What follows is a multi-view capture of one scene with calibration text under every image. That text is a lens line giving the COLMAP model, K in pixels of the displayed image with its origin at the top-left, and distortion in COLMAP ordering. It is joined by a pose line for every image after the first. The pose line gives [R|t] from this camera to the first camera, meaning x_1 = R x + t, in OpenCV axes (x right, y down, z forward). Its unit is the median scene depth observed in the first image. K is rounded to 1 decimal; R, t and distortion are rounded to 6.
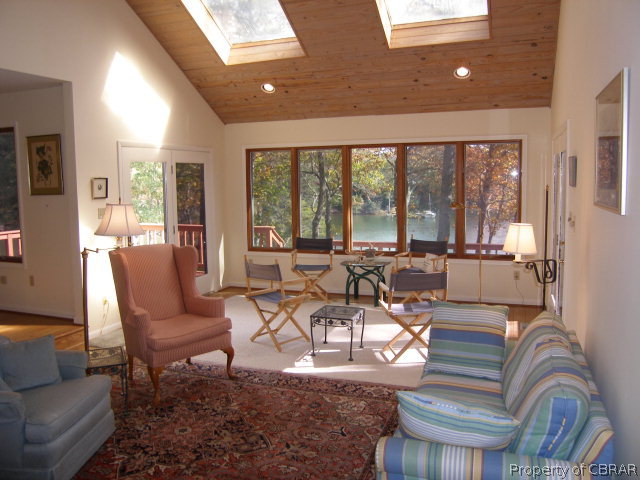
lens RADIAL K [[510.2, 0, 316.7], [0, 510.2, 240.3], [0, 0, 1]] dist [-0.094357, 0.030549]
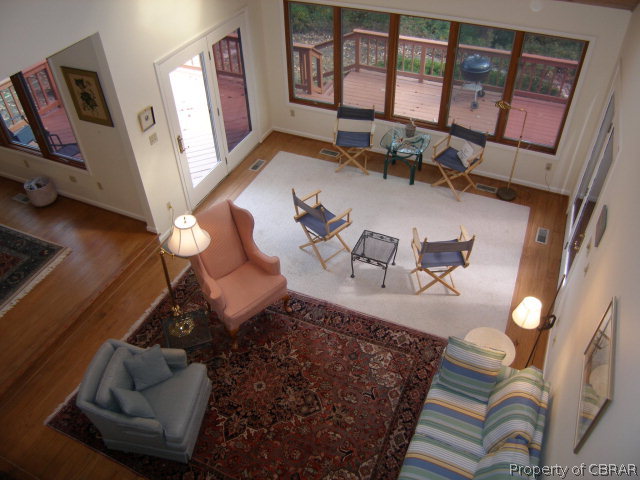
lens RADIAL K [[510.2, 0, 319.2], [0, 510.2, 224.8], [0, 0, 1]] dist [-0.094357, 0.030549]
pose [[0.998190, 0.031373, -0.051305, -0.032352], [0.003661, 0.819853, 0.572563, -0.657139], [0.060026, -0.571714, 0.818254, 0.081825]]
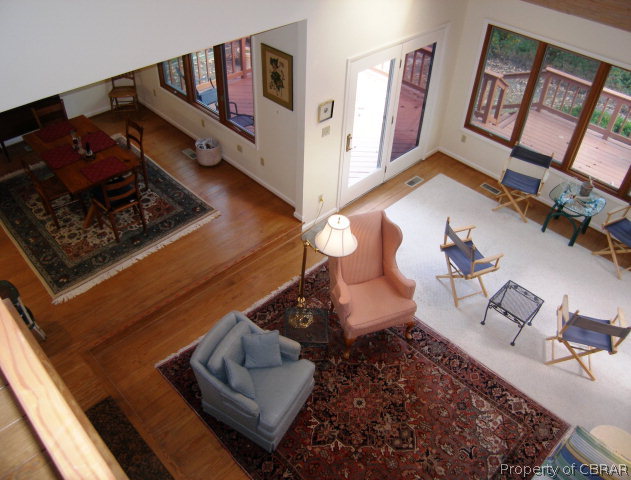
lens RADIAL K [[511.5, 0, 318.8], [0, 511.5, 224.1], [0, 0, 1]] dist [-0.099493, 0.035145]
pose [[0.907437, 0.304436, -0.289615, -0.093075], [-0.091306, 0.815645, 0.571302, -0.657198], [0.410148, -0.491977, 0.767943, 0.099562]]
